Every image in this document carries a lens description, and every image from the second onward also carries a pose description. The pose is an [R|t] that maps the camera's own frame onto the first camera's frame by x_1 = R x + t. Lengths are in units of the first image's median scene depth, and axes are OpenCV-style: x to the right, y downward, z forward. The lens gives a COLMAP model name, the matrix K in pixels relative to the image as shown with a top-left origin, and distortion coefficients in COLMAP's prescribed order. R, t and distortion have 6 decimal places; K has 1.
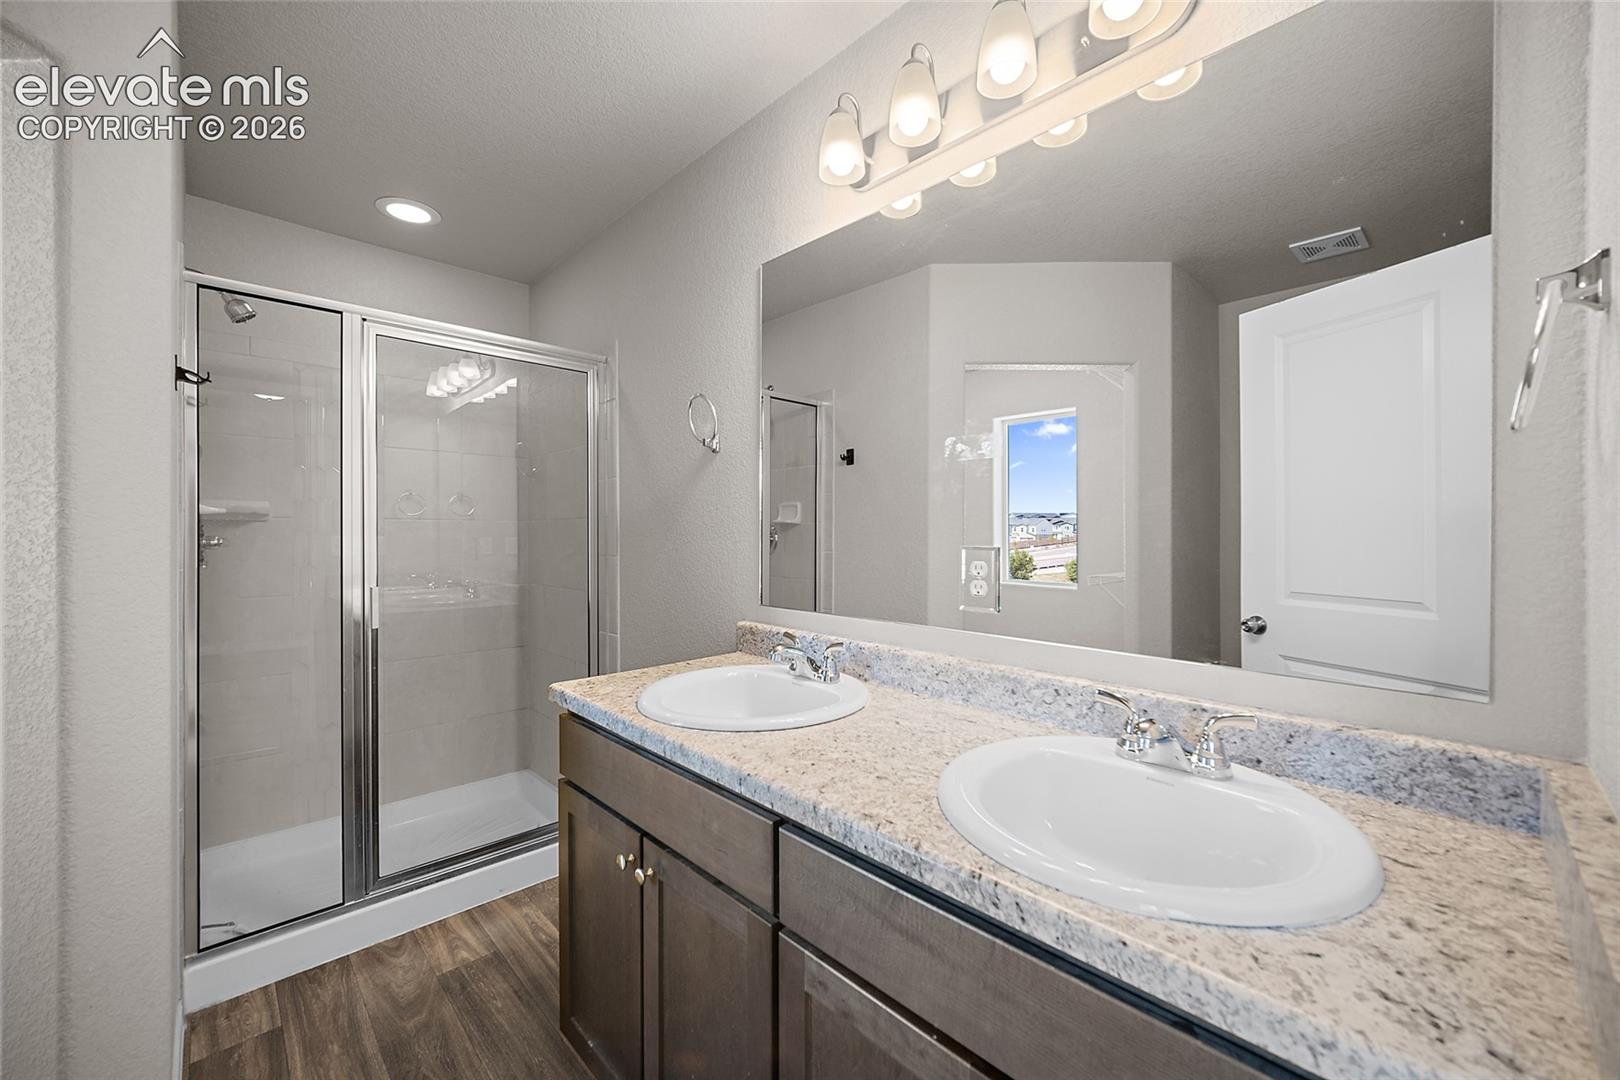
lens RADIAL K [[638.8, 0, 810.6], [0, 638.8, 531.9], [0, 0, 1]] dist [0.000545, 0.000028]
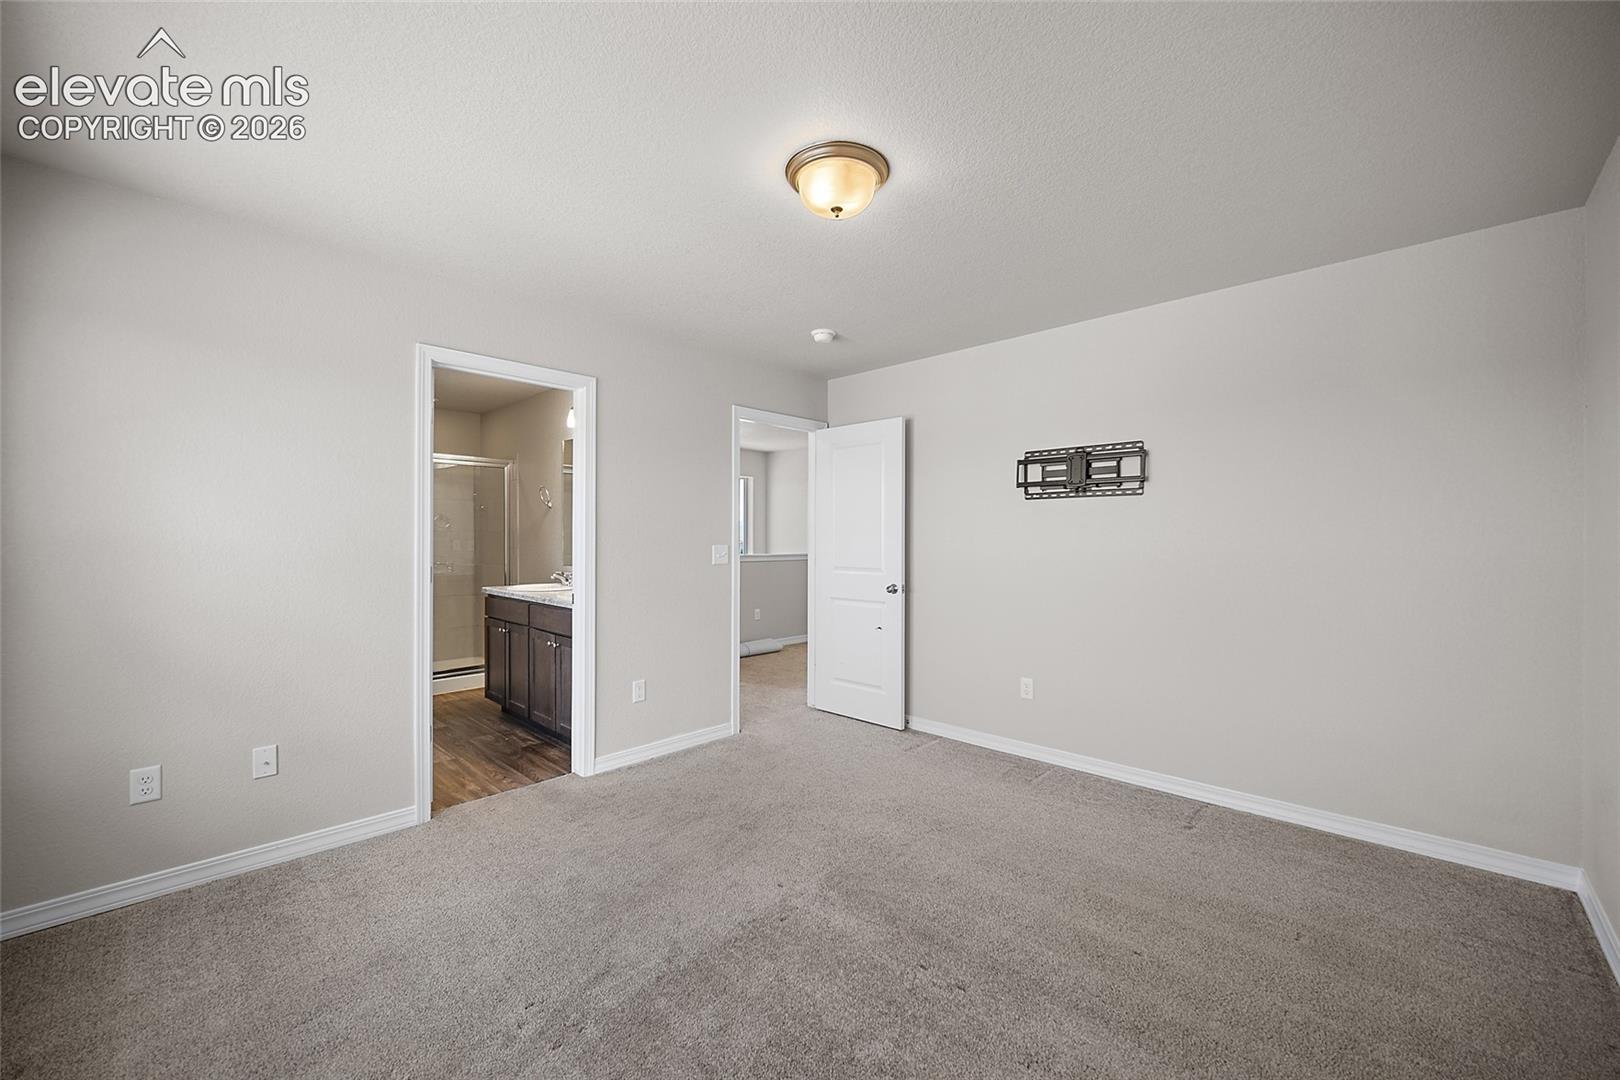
lens RADIAL K [[636.9, 0, 806.8], [0, 636.9, 545.2], [0, 0, 1]] dist [-0.003527, 0.001299]
pose [[0.998976, 0.006052, 0.044835, 1.093371], [-0.006179, 0.999977, 0.002703, 0.028113], [-0.044817, -0.002977, 0.998991, -2.300435]]
